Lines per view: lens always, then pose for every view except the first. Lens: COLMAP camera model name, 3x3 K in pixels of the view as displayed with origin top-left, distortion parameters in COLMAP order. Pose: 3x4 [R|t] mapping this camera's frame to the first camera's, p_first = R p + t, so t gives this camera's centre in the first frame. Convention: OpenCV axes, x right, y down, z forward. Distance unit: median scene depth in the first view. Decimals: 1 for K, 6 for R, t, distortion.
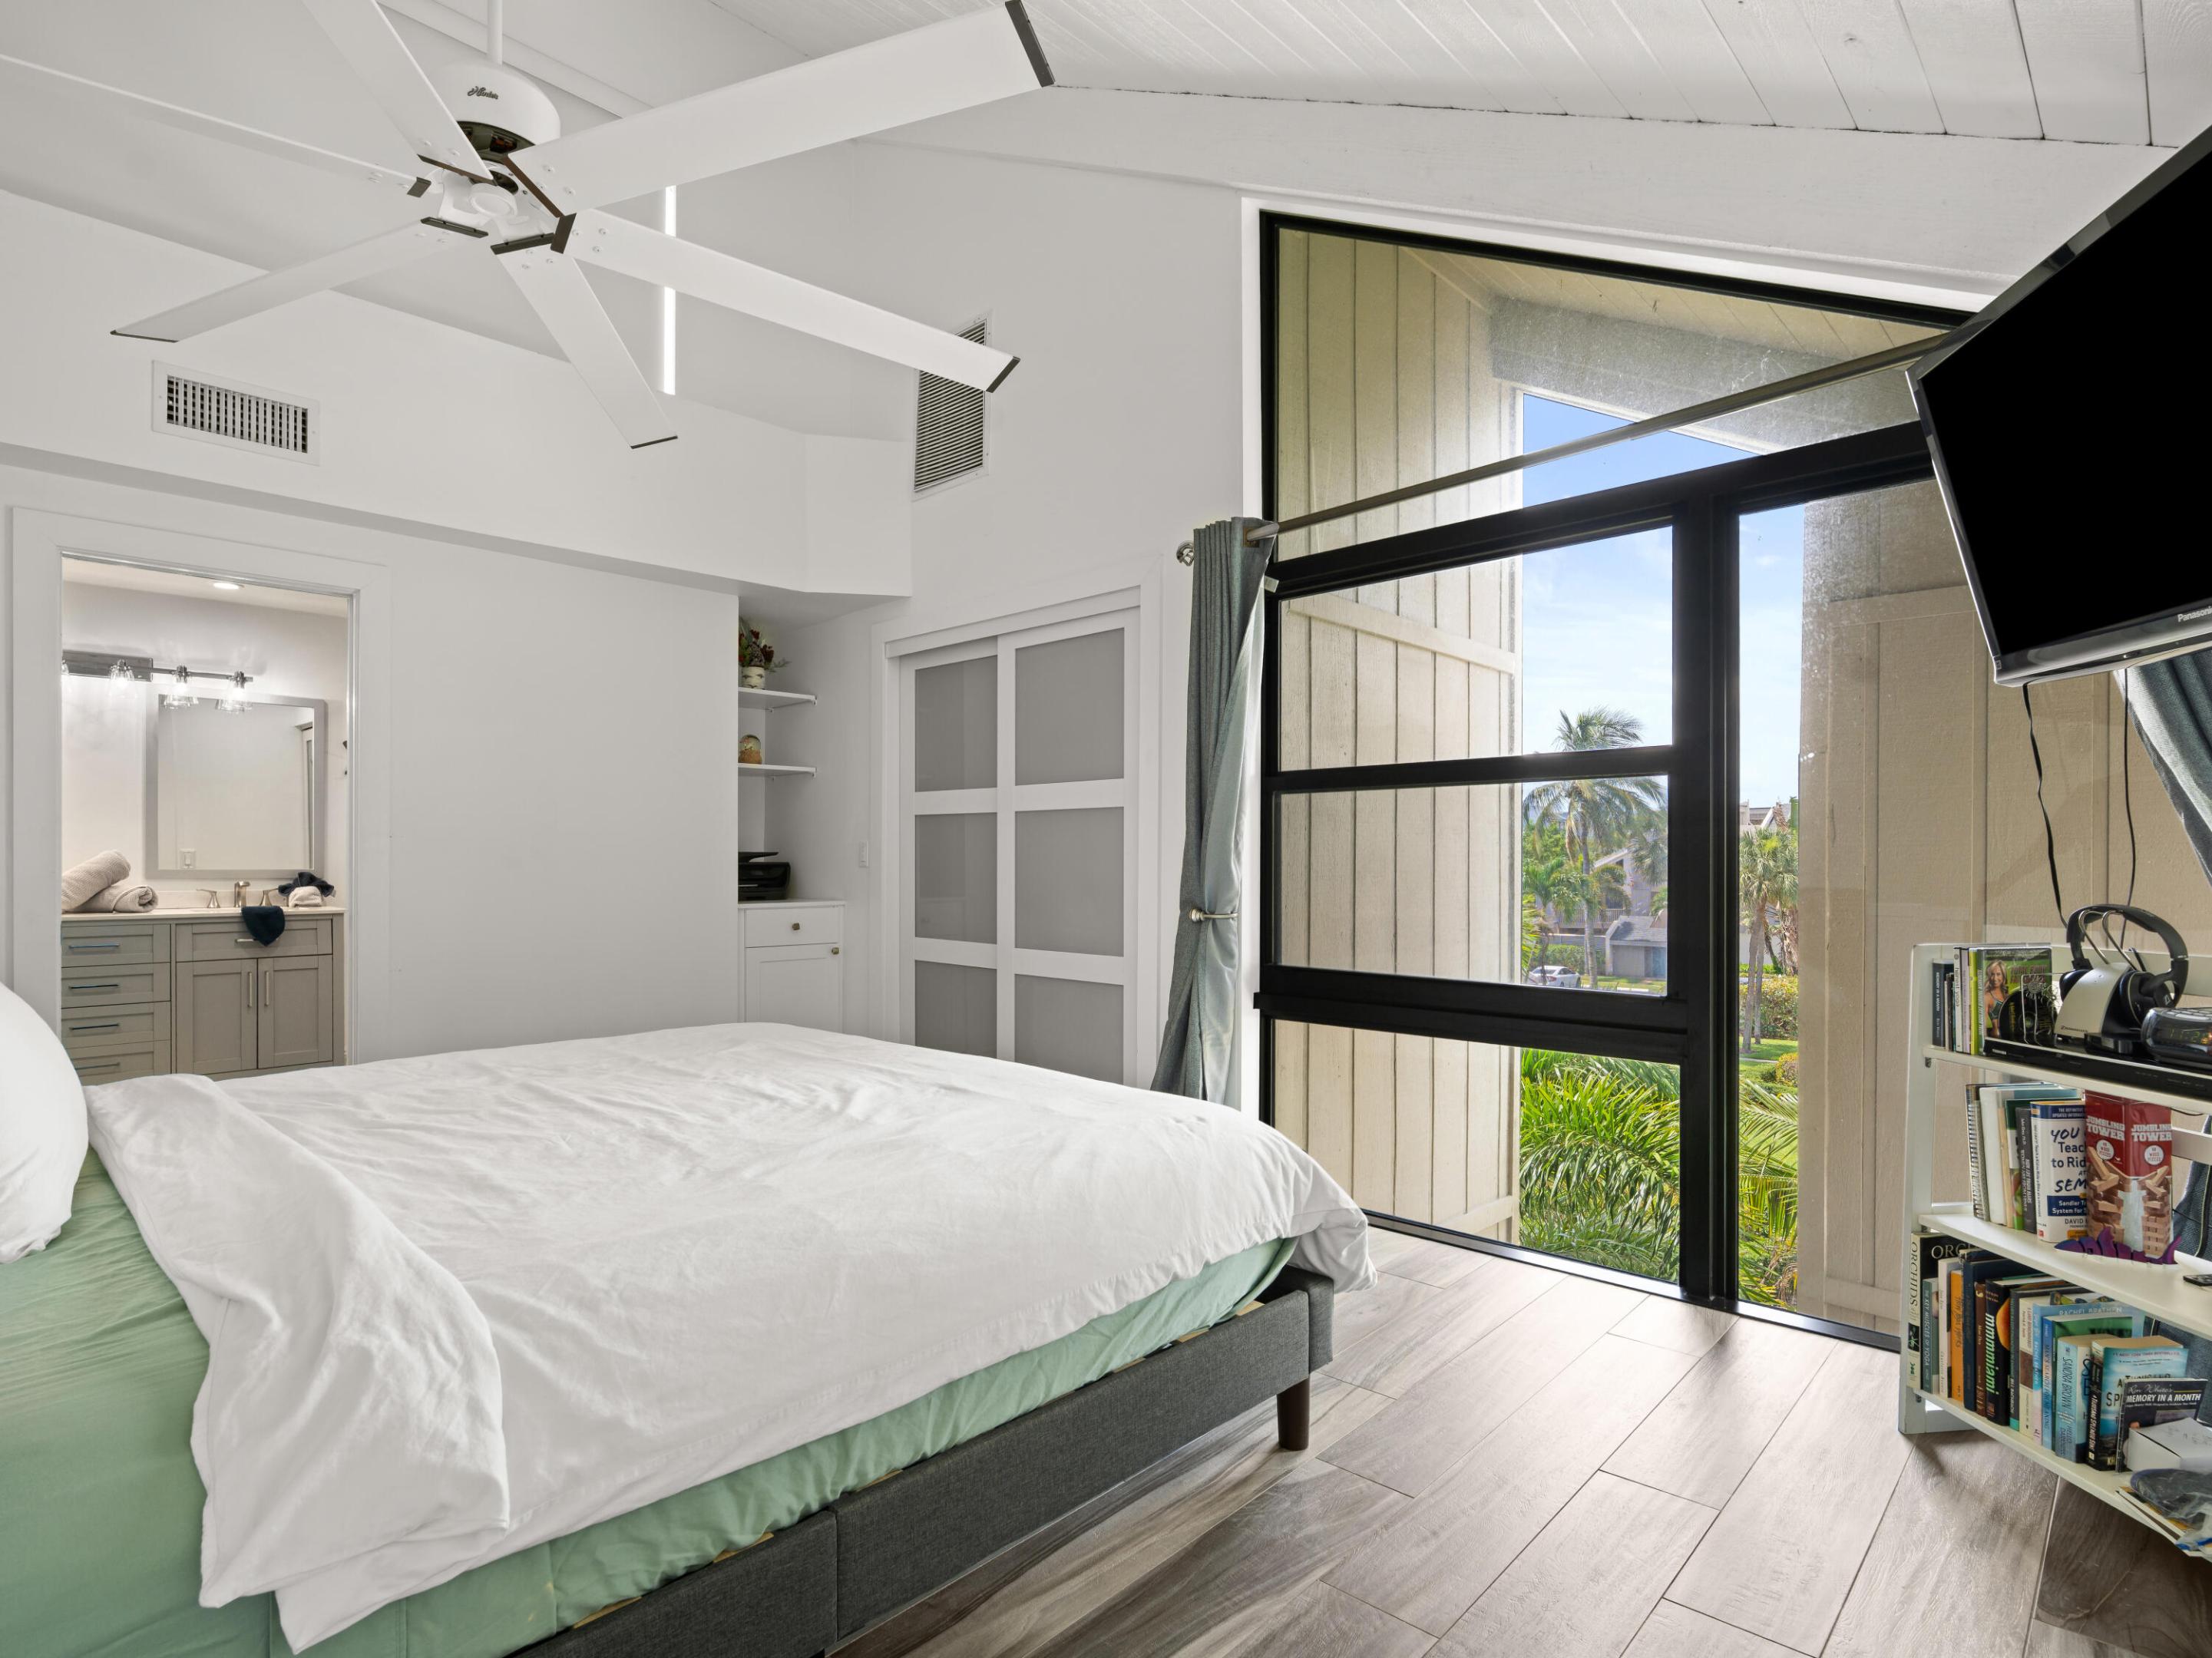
lens RADIAL K [[1113.6, 0, 1099.1], [0, 1113.6, 875.6], [0, 0, 1]] dist [-0.007937, 0.002055]
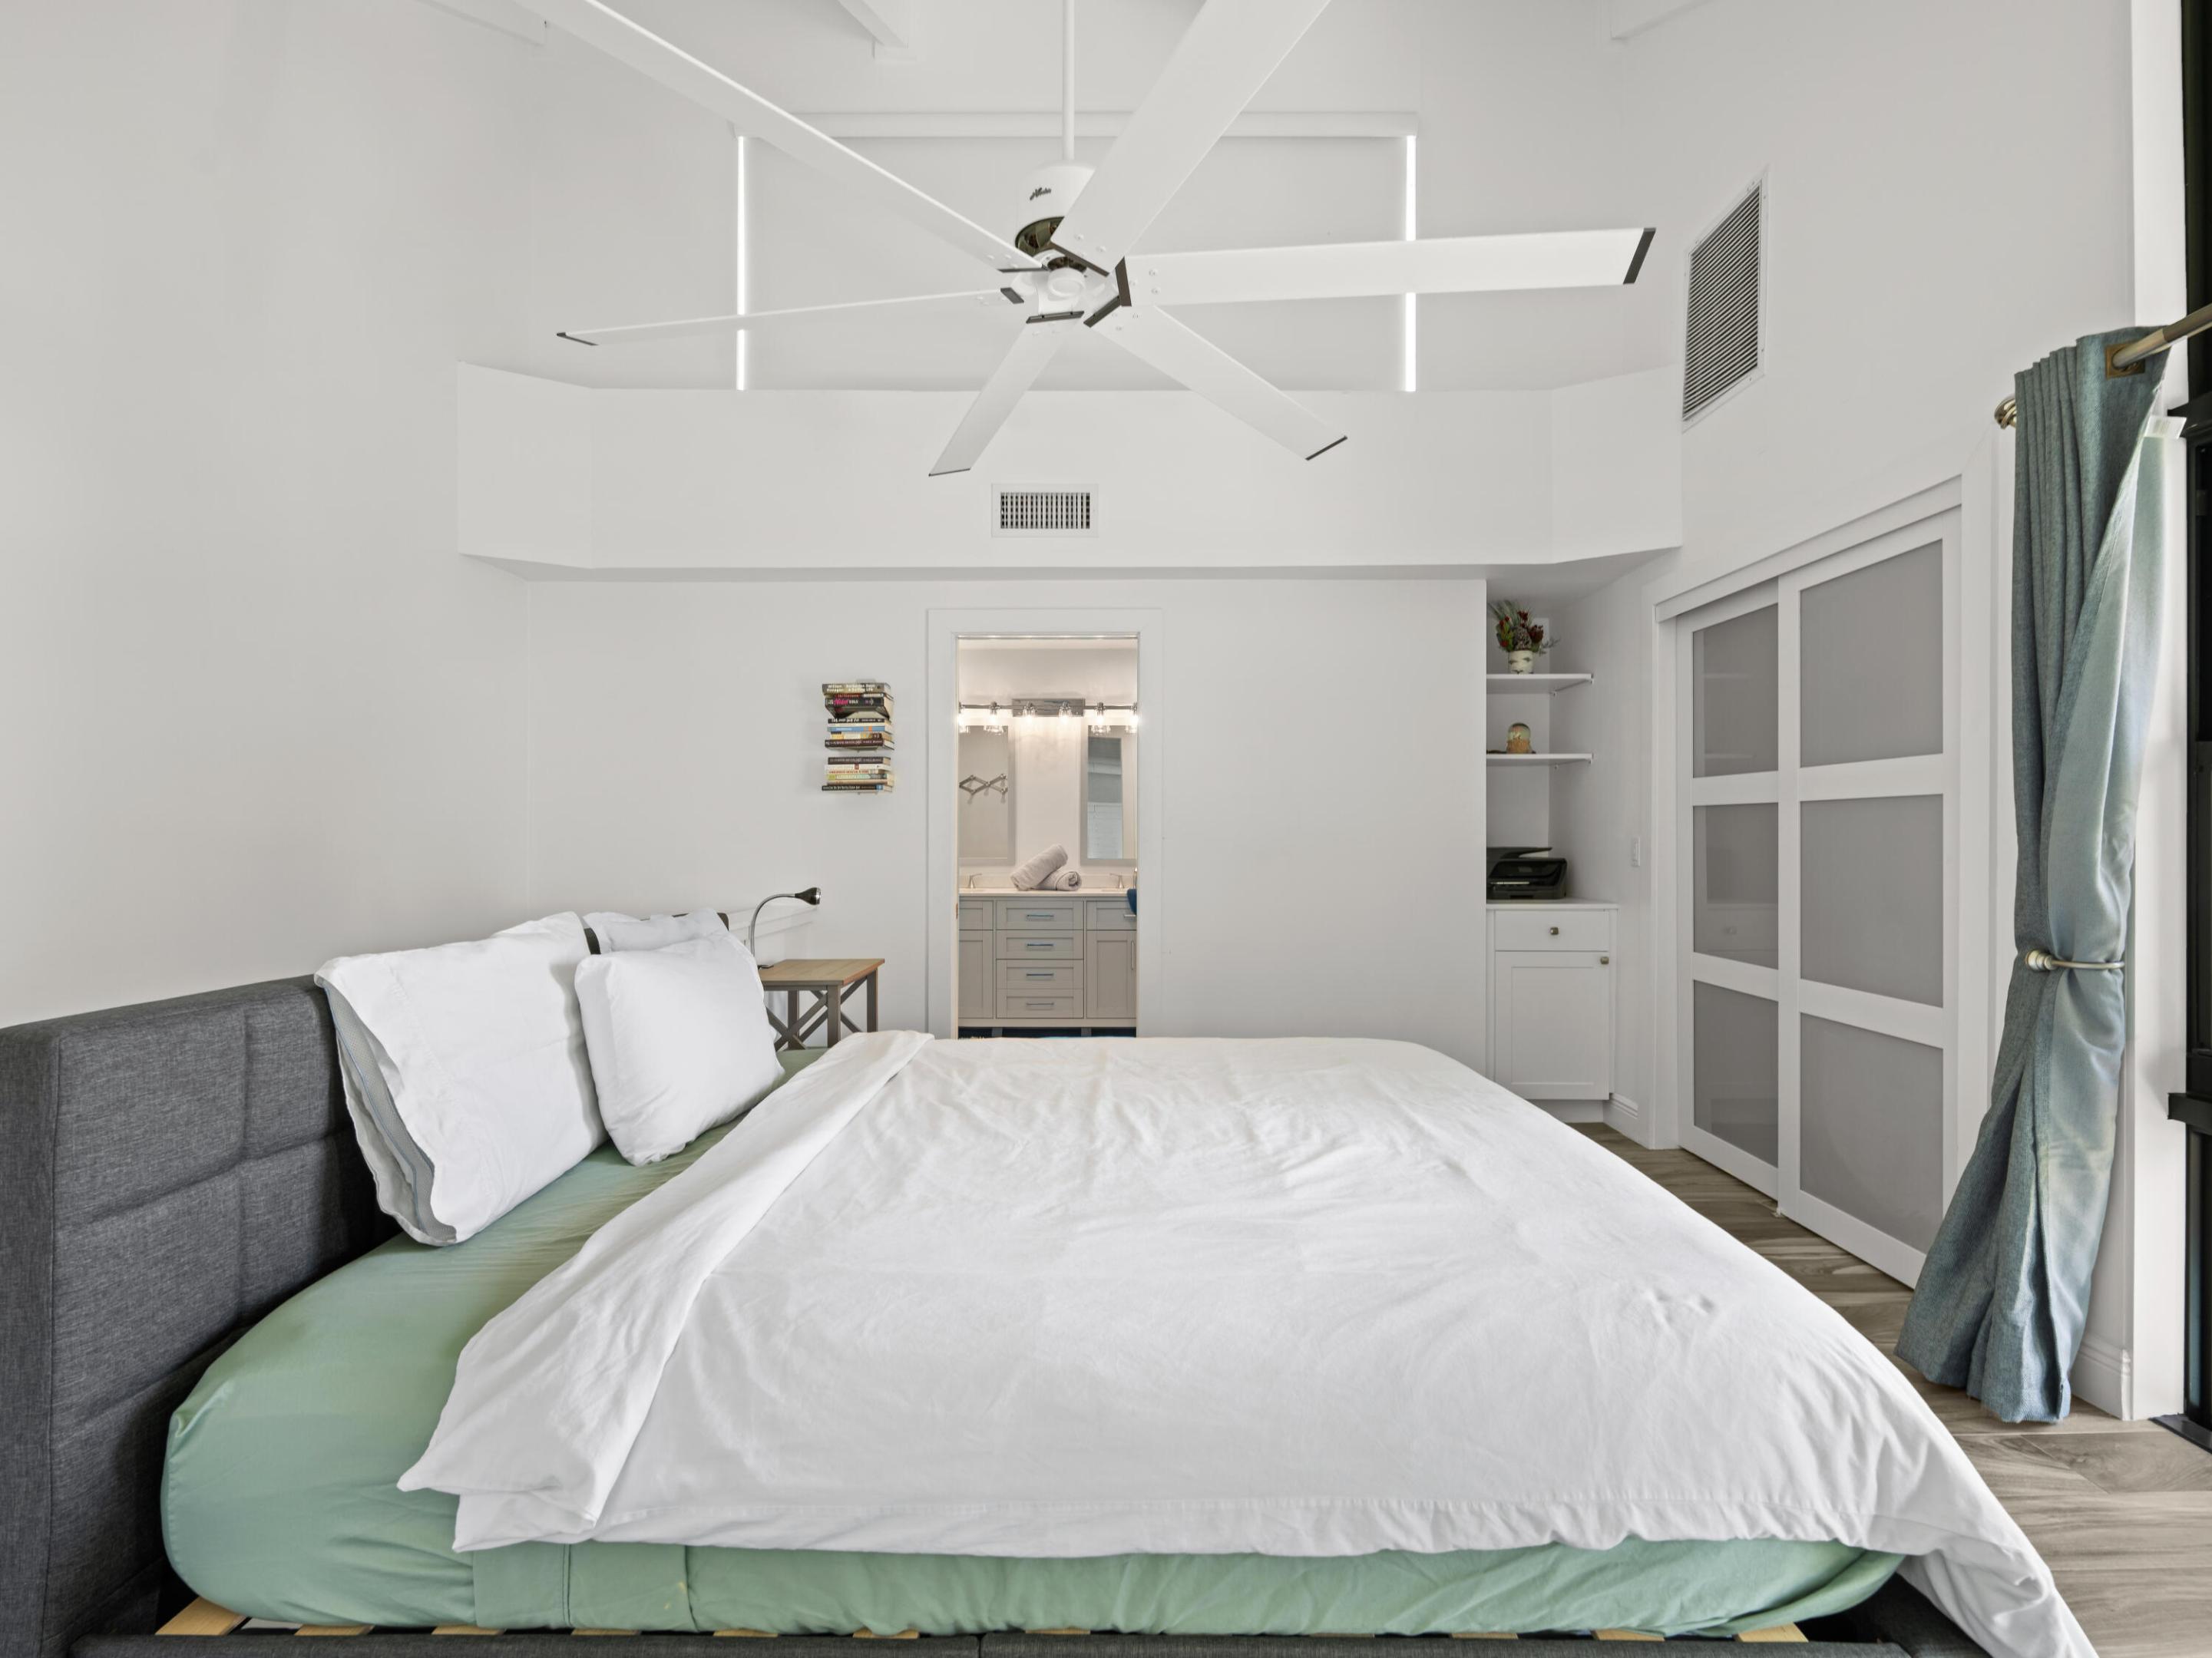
lens RADIAL K [[1113.6, 0, 1135.1], [0, 1113.6, 825.8], [0, 0, 1]] dist [-0.007937, 0.002055]
pose [[0.697869, -0.007877, -0.716182, 0.190220], [-0.008894, 0.999767, -0.019663, -0.026442], [0.716170, 0.020092, 0.697636, 0.175817]]
